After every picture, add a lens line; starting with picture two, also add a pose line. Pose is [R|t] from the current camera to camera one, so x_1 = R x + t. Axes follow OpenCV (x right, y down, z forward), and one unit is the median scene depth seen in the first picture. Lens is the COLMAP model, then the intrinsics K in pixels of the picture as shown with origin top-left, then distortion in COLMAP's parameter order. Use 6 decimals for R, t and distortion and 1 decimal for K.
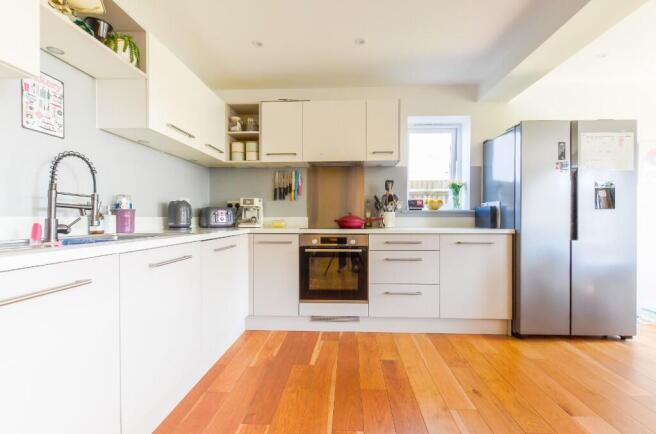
lens RADIAL K [[284.7, 0, 329.9], [0, 284.7, 221.3], [0, 0, 1]] dist [0.000682, -0.000050]
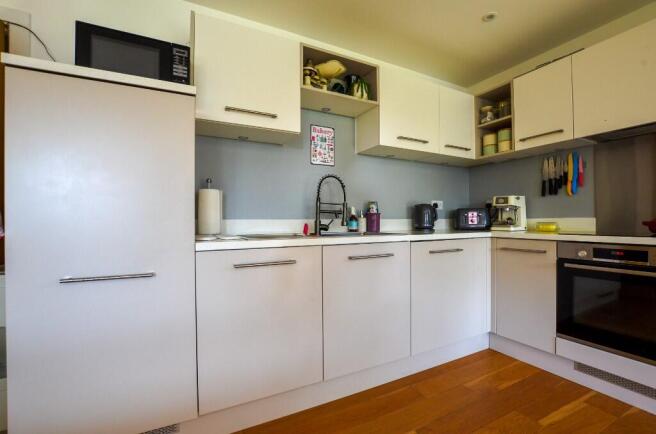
lens RADIAL K [[292.2, 0, 330.6], [0, 292.2, 220.1], [0, 0, 1]] dist [-0.024931, 0.000259]
pose [[0.515659, -0.004790, -0.856781, 0.221139], [-0.007045, 0.999927, -0.009831, 0.002408], [0.856765, 0.011106, 0.515587, 0.135283]]
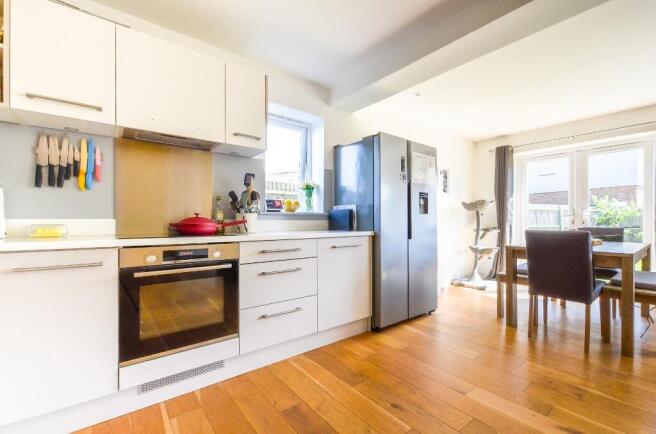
lens RADIAL K [[284.7, 0, 329.9], [0, 284.7, 221.3], [0, 0, 1]] dist [0.000682, -0.000050]
pose [[0.741371, 0.001624, 0.671094, -0.179656], [0.007411, 0.999916, -0.010608, 0.000406], [-0.671055, 0.012838, 0.741297, 0.290417]]
